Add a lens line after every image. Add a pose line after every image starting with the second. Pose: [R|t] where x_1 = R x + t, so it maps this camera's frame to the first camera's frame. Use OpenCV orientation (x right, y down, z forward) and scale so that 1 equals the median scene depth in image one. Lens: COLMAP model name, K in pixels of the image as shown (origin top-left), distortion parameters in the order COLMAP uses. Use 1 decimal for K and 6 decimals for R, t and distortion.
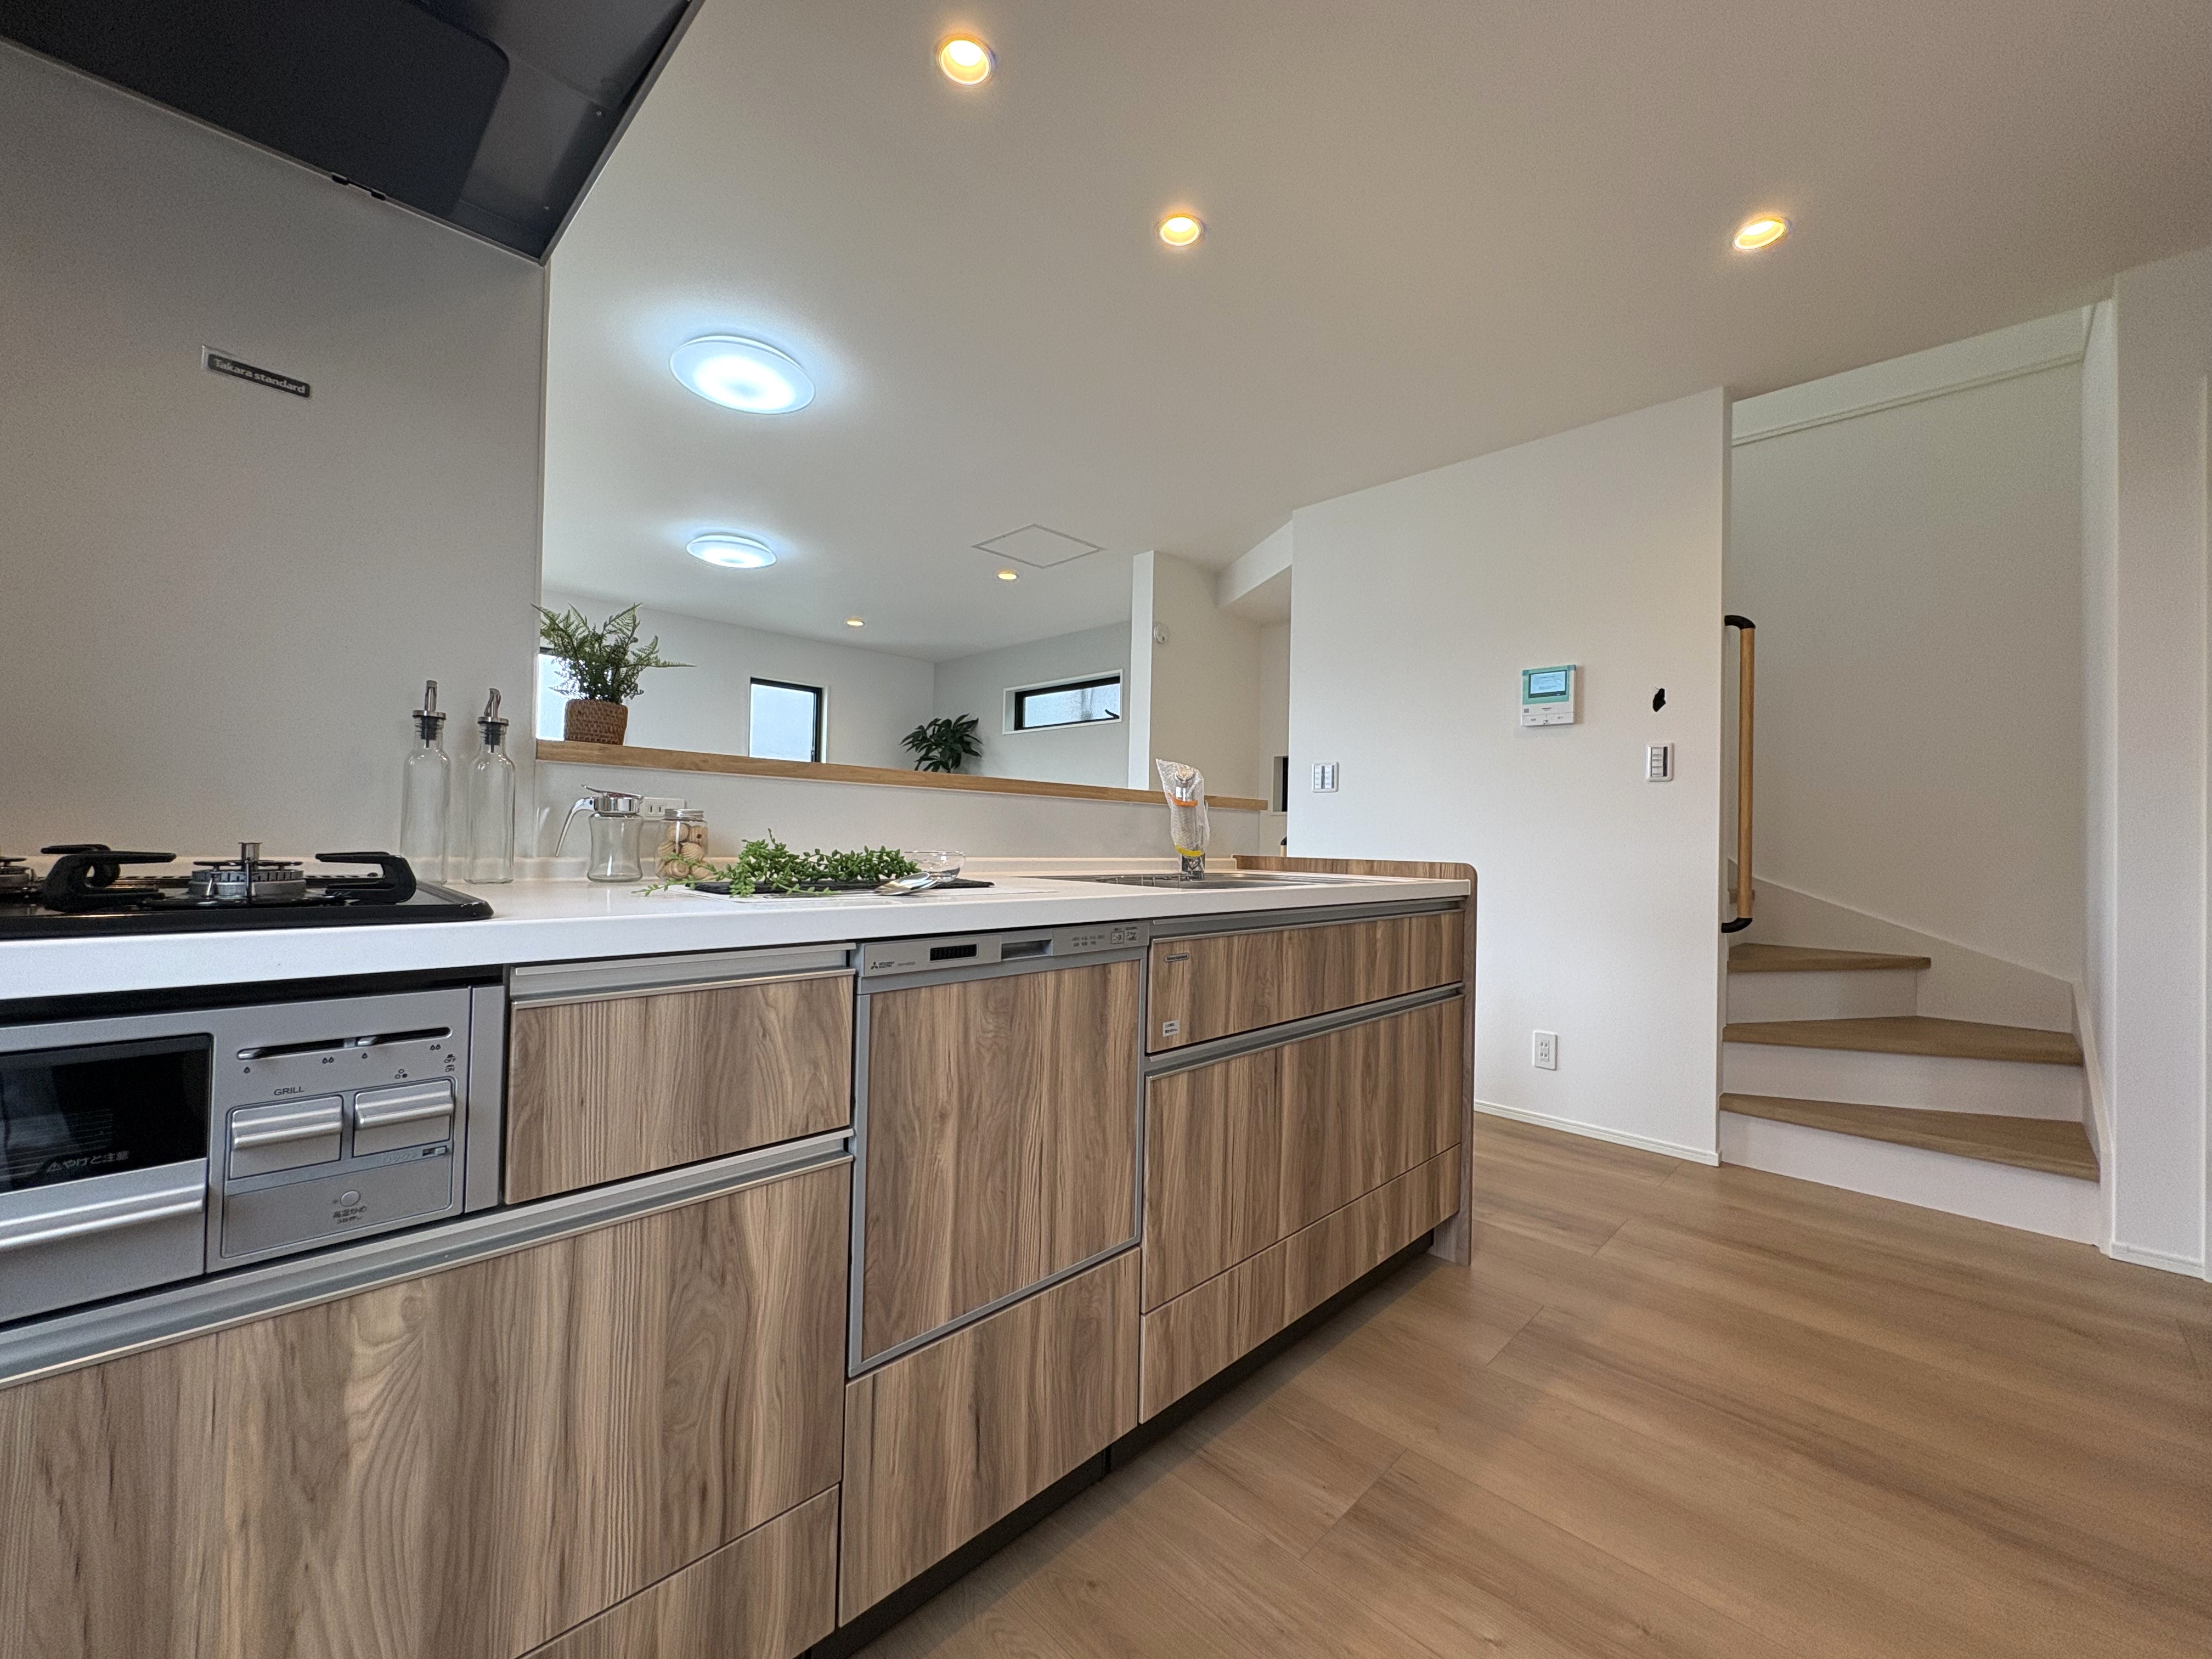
lens RADIAL K [[881.2, 0, 1103.8], [0, 881.2, 820.3], [0, 0, 1]] dist [0.000932, -0.000306]
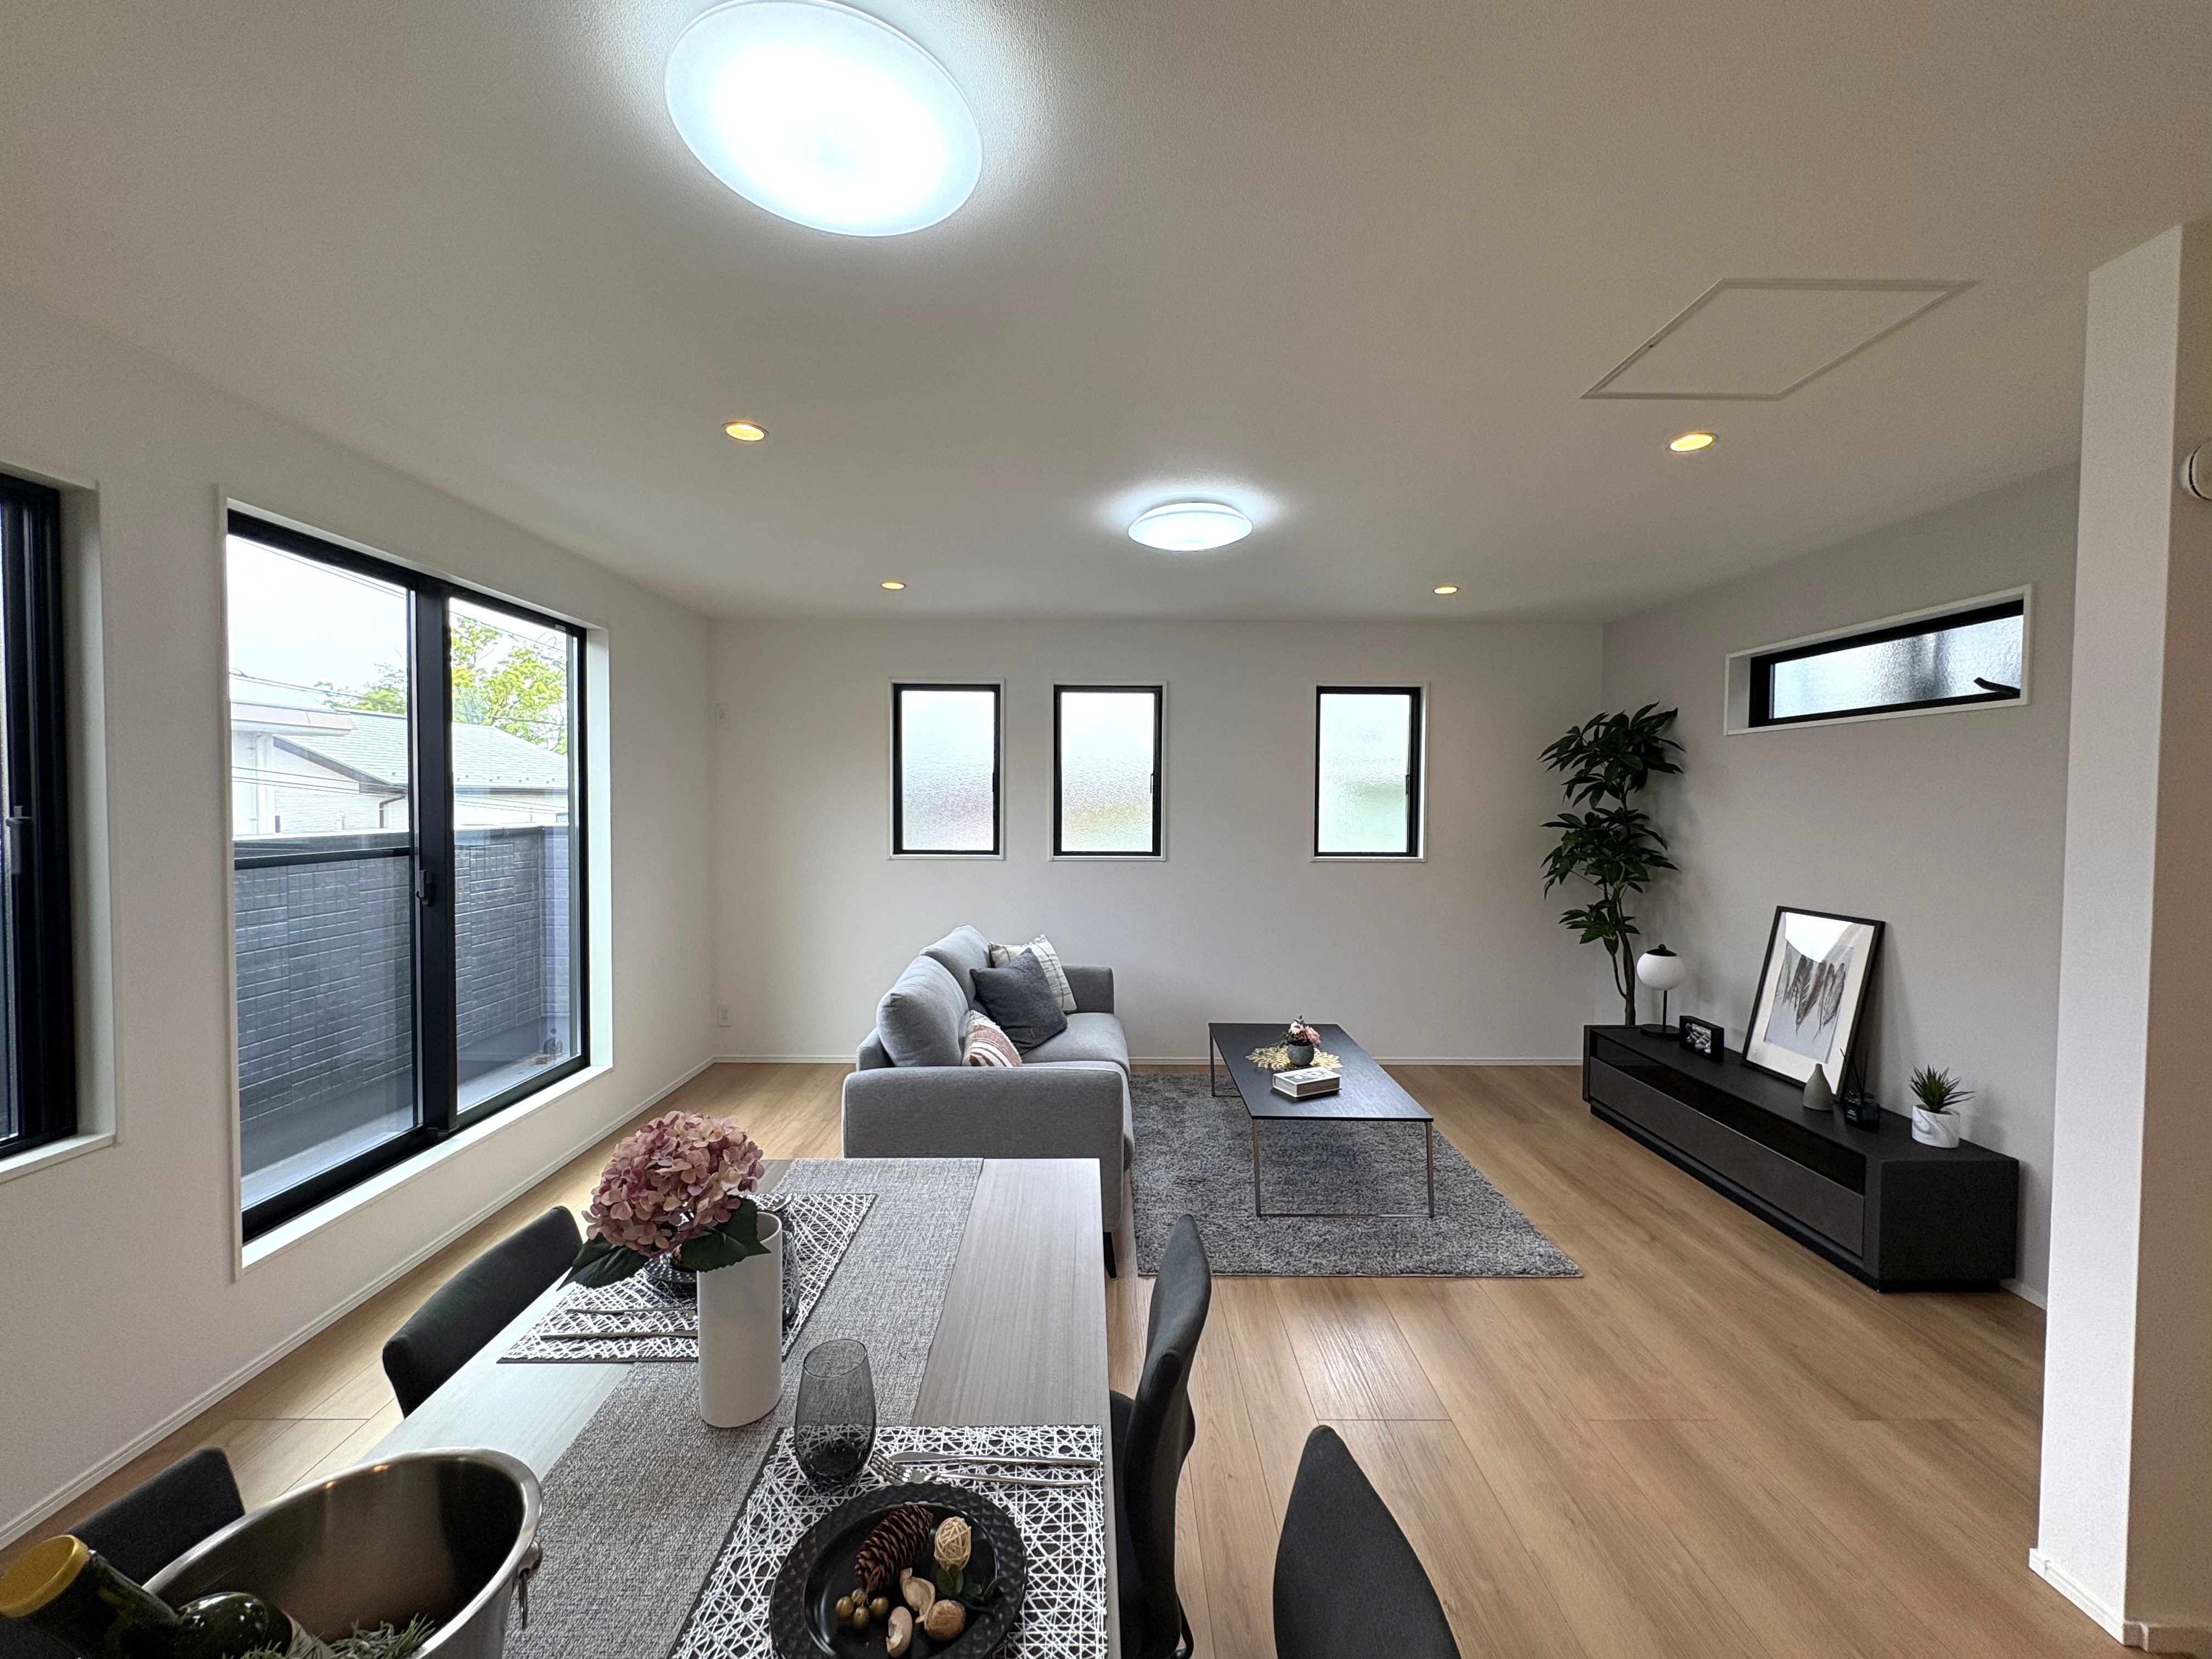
lens RADIAL K [[881.2, 0, 1103.8], [0, 881.2, 820.3], [0, 0, 1]] dist [0.000932, -0.000306]
pose [[0.713173, -0.001635, -0.700986, -0.000931], [0.024500, 0.999444, 0.022594, -0.064697], [0.700560, -0.033287, 0.712817, 0.306546]]
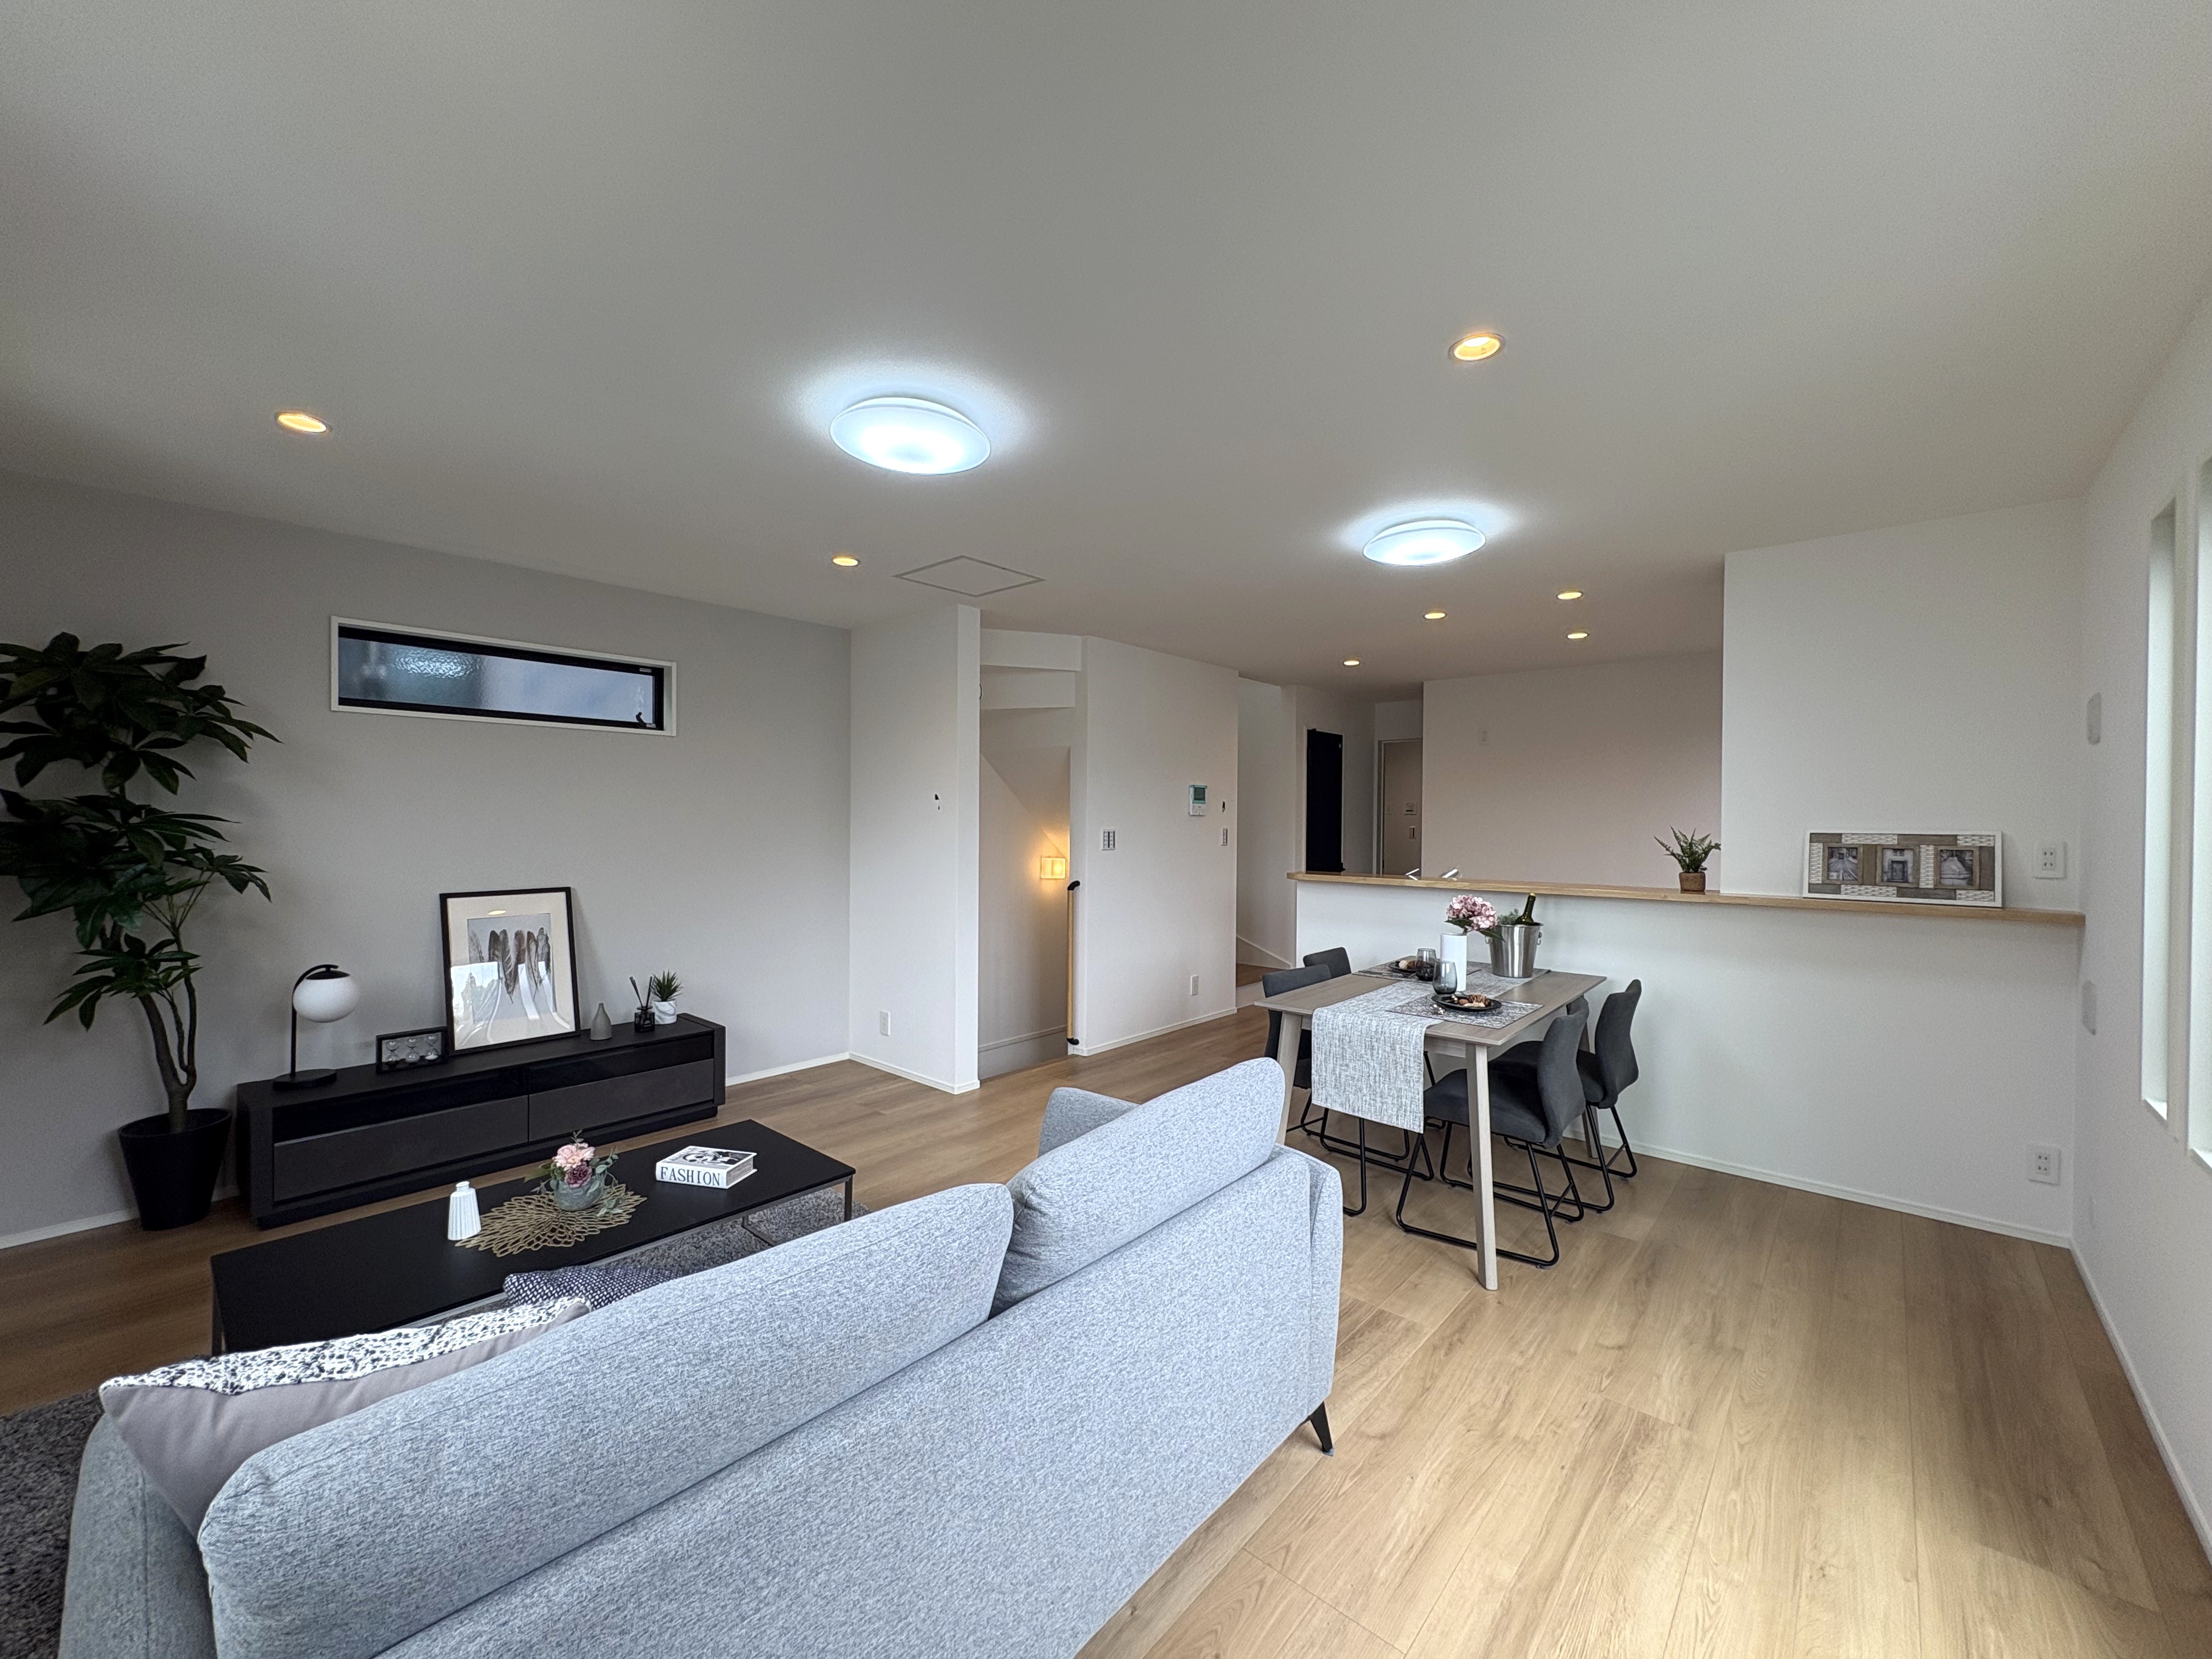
lens RADIAL K [[881.2, 0, 1103.8], [0, 881.2, 820.3], [0, 0, 1]] dist [0.000932, -0.000306]
pose [[-0.060840, -0.032626, 0.997614, -0.609802], [-0.033522, 0.998969, 0.030626, -0.065289], [-0.997584, -0.031579, -0.061871, 0.588607]]
